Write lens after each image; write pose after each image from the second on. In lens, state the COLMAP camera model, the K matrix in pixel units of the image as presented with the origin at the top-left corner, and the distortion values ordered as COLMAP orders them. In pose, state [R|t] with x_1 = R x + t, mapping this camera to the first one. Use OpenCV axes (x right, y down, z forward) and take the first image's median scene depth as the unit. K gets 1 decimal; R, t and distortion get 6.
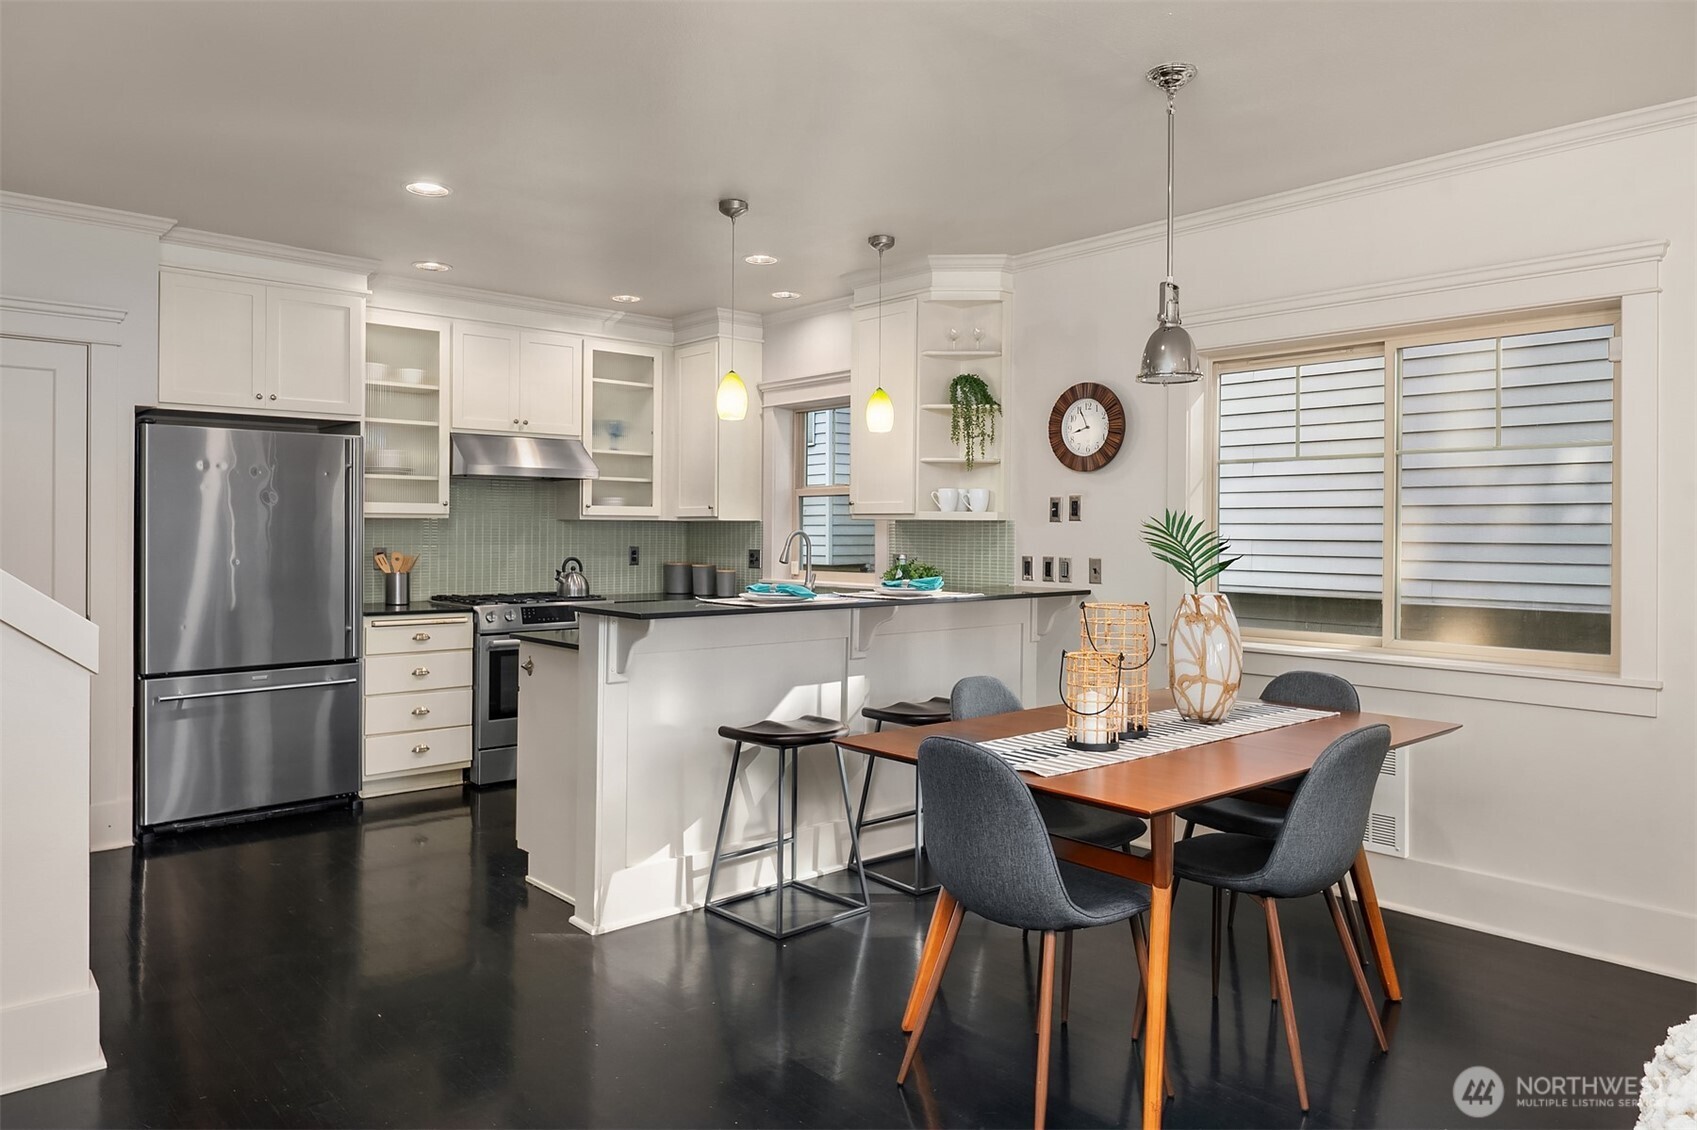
lens RADIAL K [[1134.7, 0, 845.2], [0, 1134.7, 520.5], [0, 0, 1]] dist [-0.001121, -0.004483]
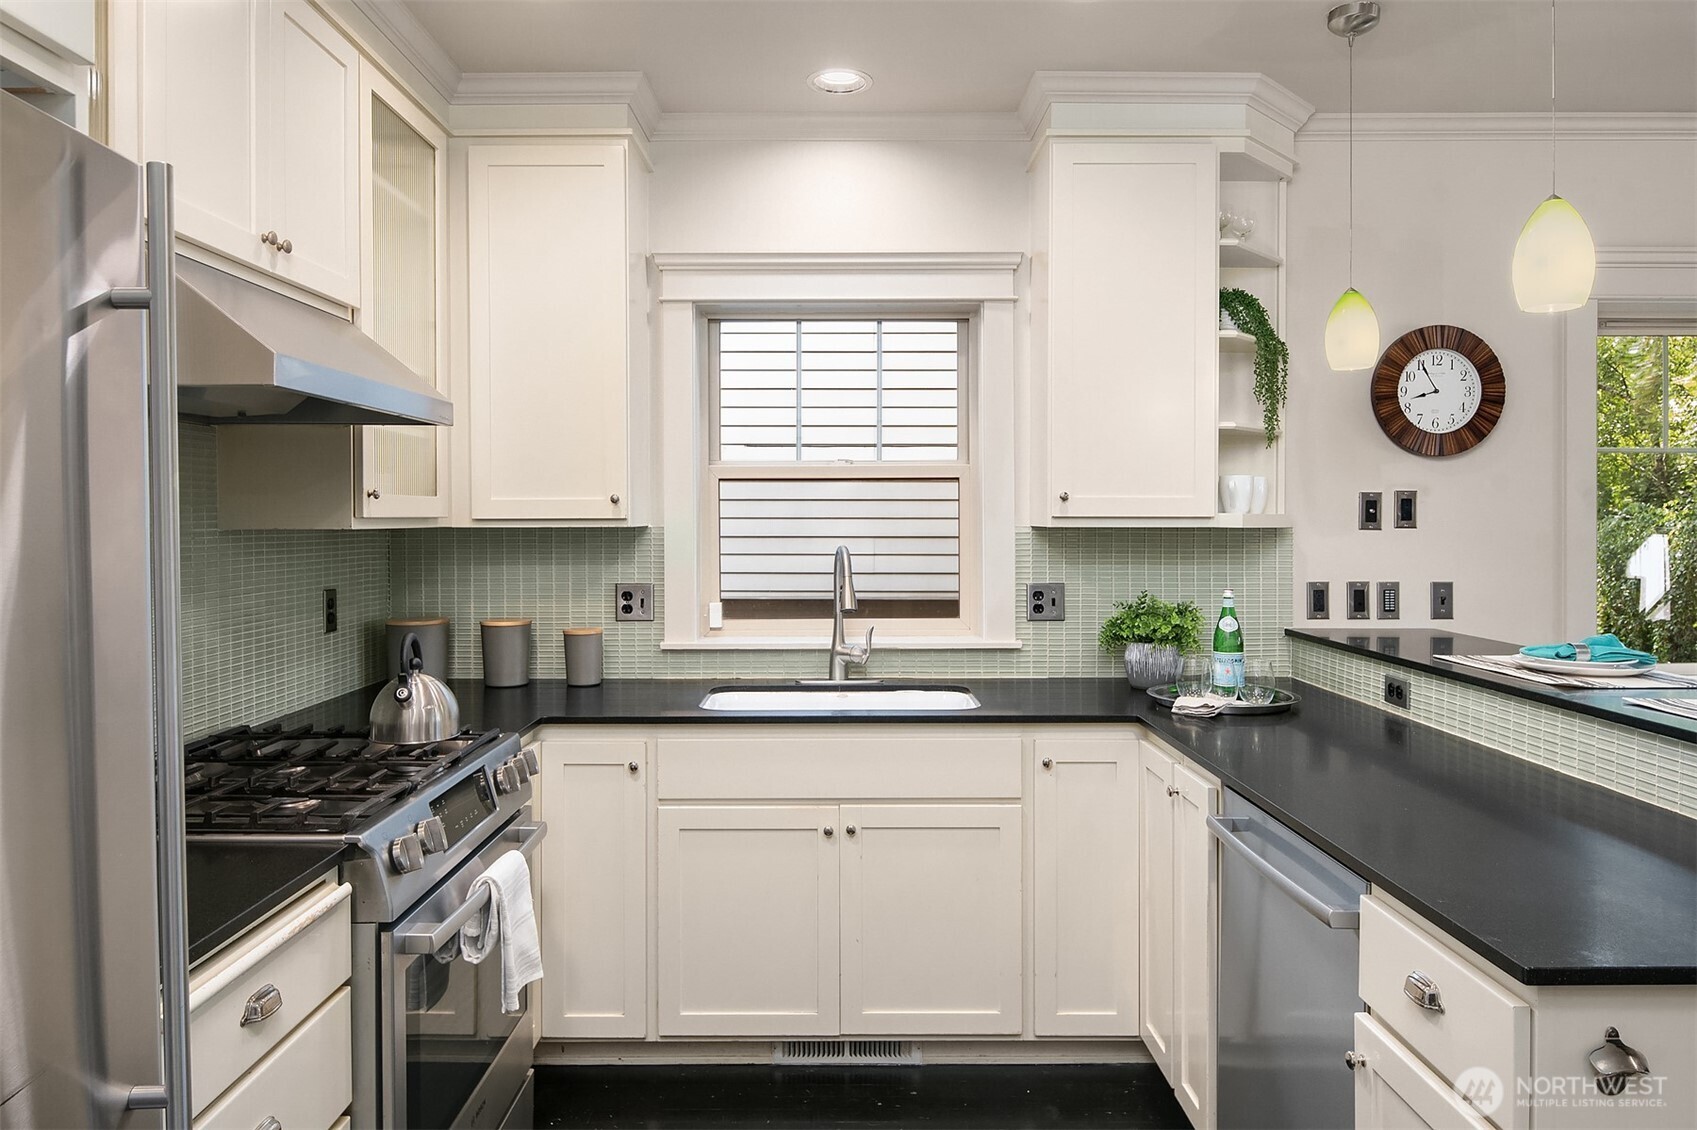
lens RADIAL K [[1134.7, 0, 845.2], [0, 1134.7, 520.5], [0, 0, 1]] dist [-0.001121, -0.004483]
pose [[0.659060, -0.008101, 0.752047, -0.463493], [-0.003196, 0.999903, 0.013572, -0.010660], [-0.752084, -0.011349, 0.658970, 0.706746]]
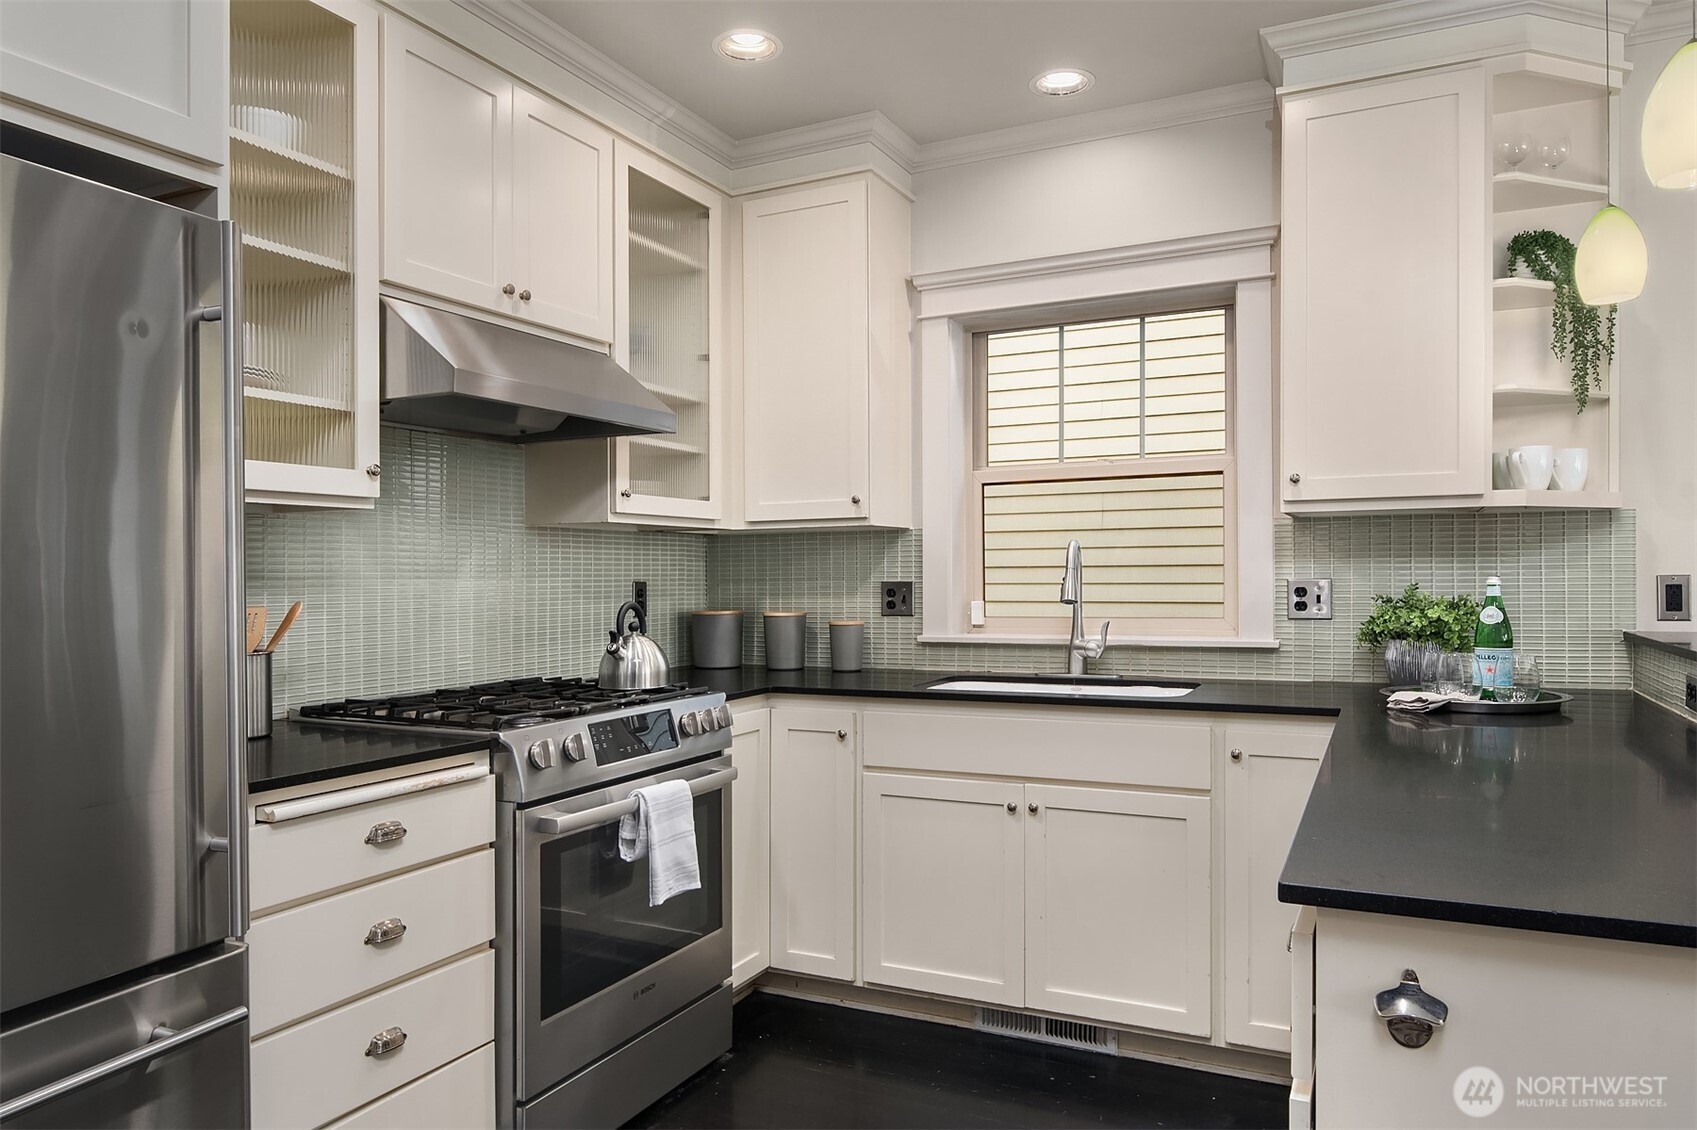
lens RADIAL K [[1134.8, 0, 848.5], [0, 1134.8, 565.0], [0, 0, 1]] dist [-0.001275, 0.000600]
pose [[0.925153, -0.011643, 0.379415, -0.362326], [0.012181, 0.999925, 0.000982, 0.019798], [-0.379398, 0.003713, 0.925226, 0.597291]]
